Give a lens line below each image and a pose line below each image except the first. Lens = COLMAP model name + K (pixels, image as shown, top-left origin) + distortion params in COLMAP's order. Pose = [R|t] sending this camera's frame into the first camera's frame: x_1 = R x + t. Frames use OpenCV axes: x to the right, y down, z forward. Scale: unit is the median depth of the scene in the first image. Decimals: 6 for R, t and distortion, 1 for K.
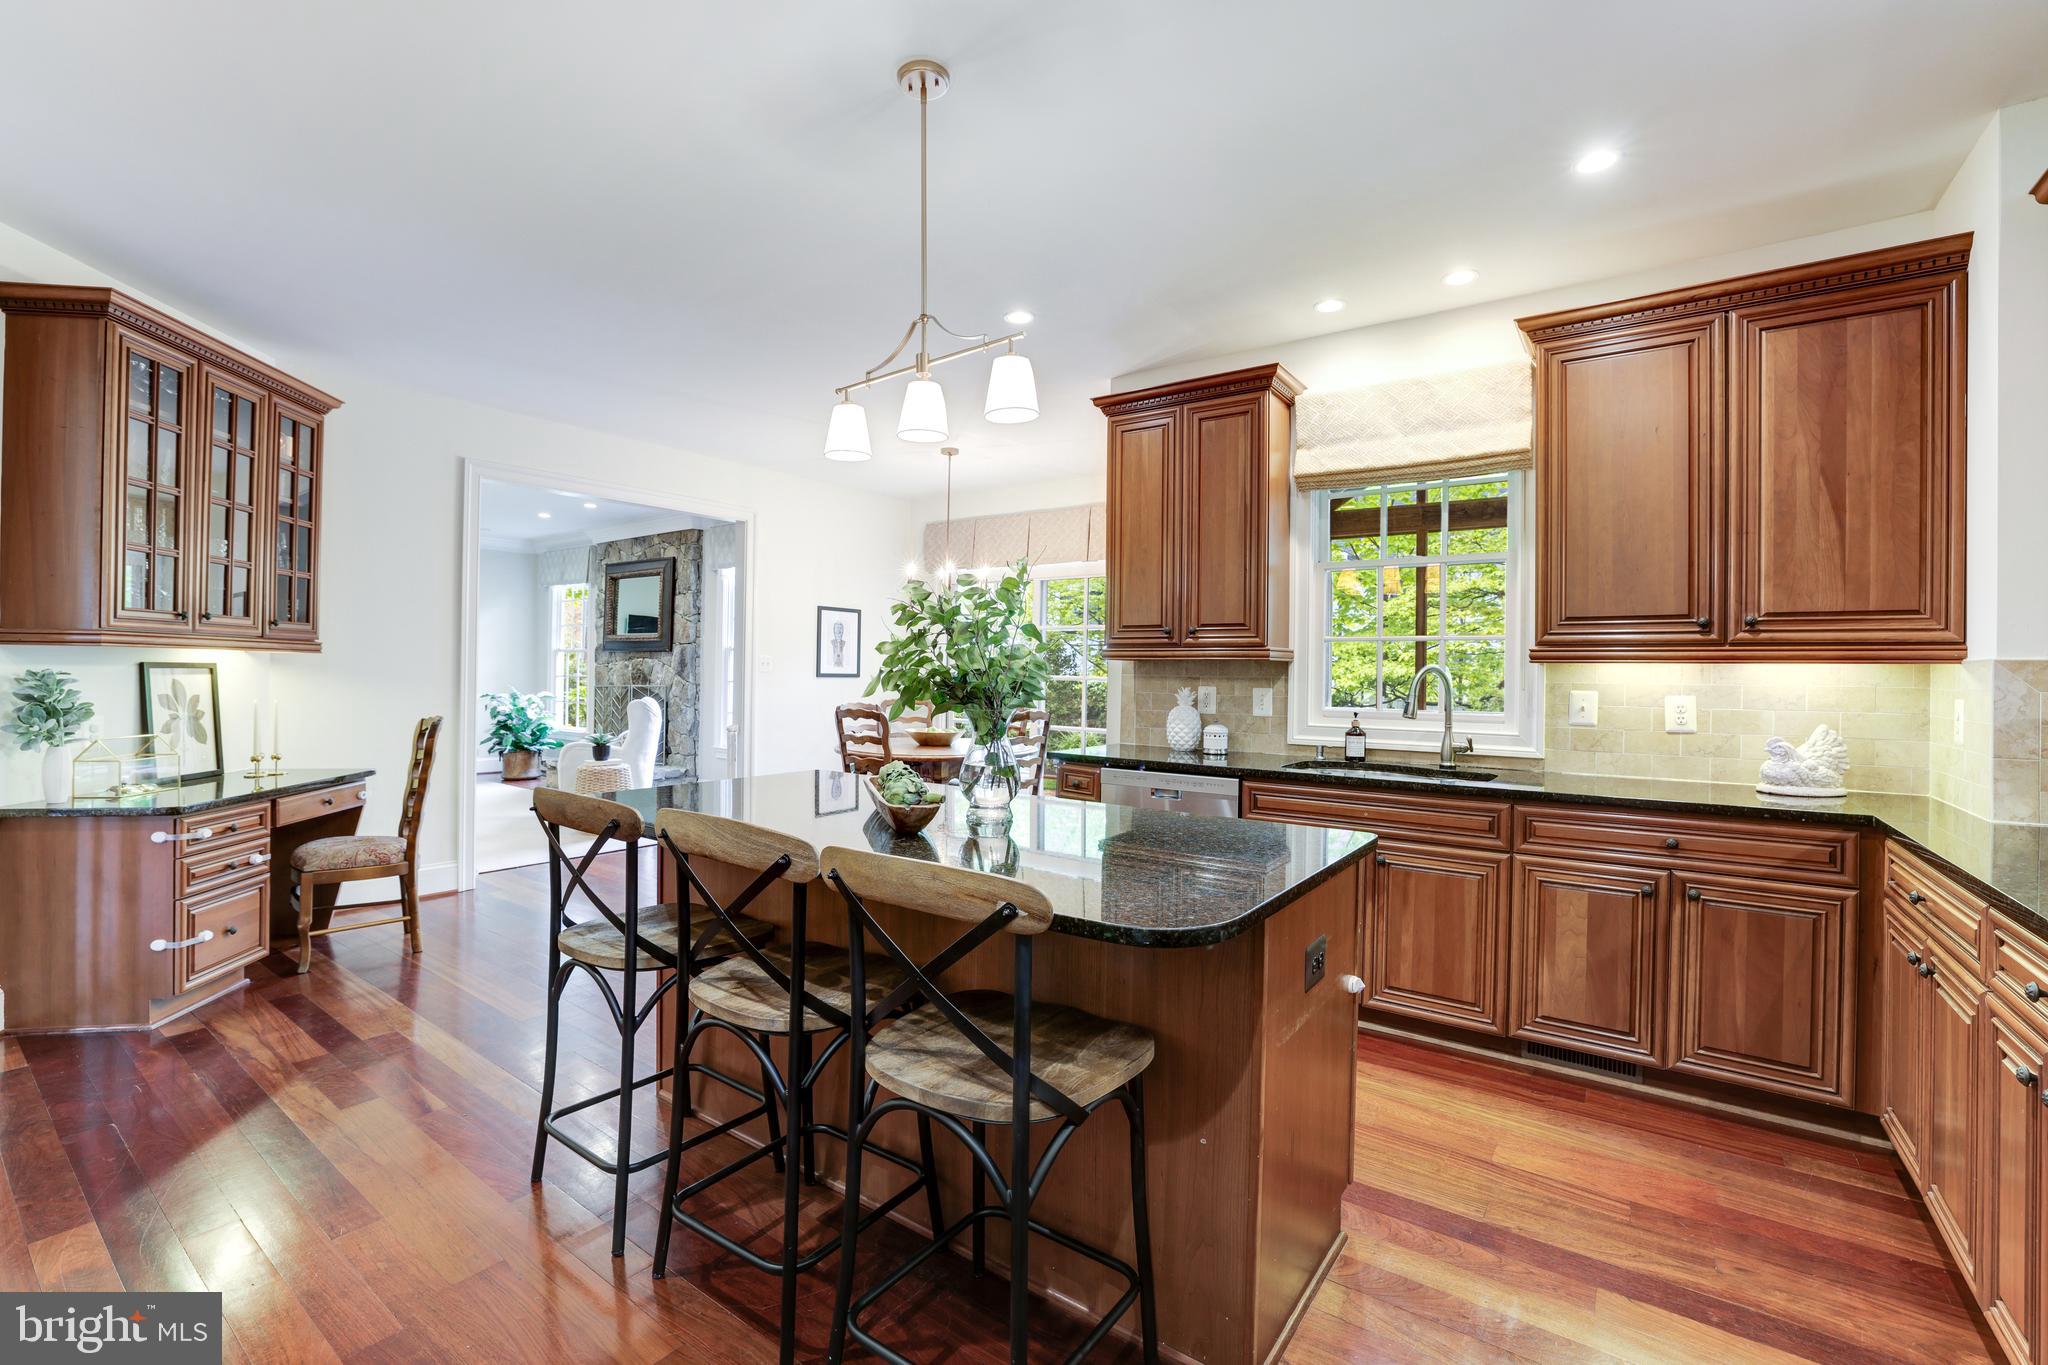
lens RADIAL K [[884.6, 0, 1015.7], [0, 884.6, 670.4], [0, 0, 1]] dist [-0.051102, 0.018263]
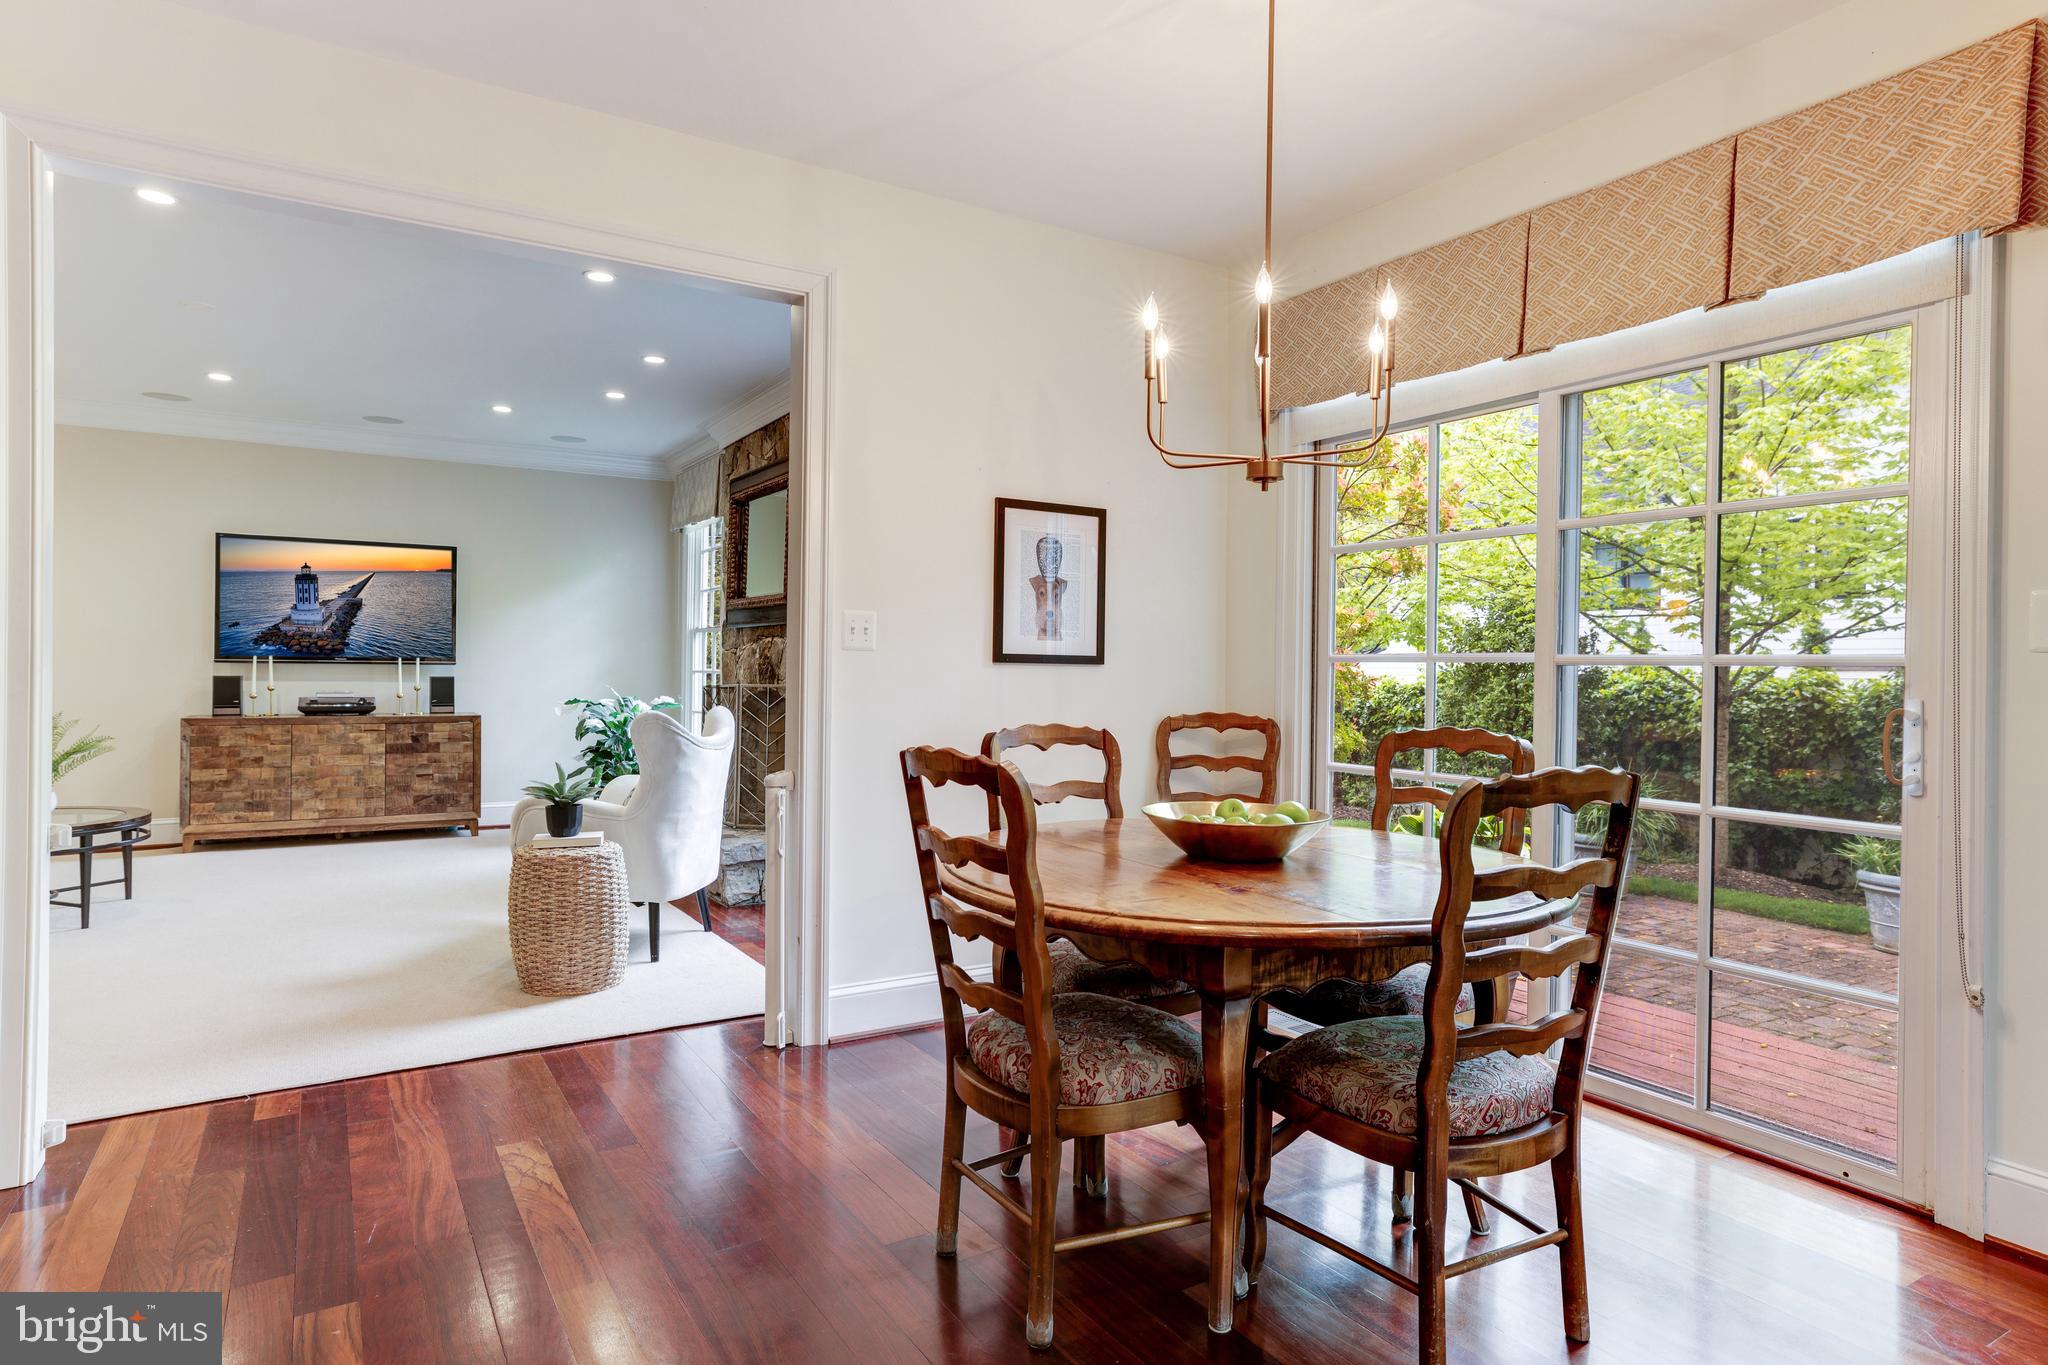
lens RADIAL K [[1137.2, 0, 1020.8], [0, 1137.2, 669.3], [0, 0, 1]] dist [-0.032495, 0.019976]
pose [[0.929171, -0.002516, -0.369641, -0.007593], [0.001086, 0.999991, -0.004074, 0.013053], [0.369648, 0.003384, 0.929166, 0.486564]]
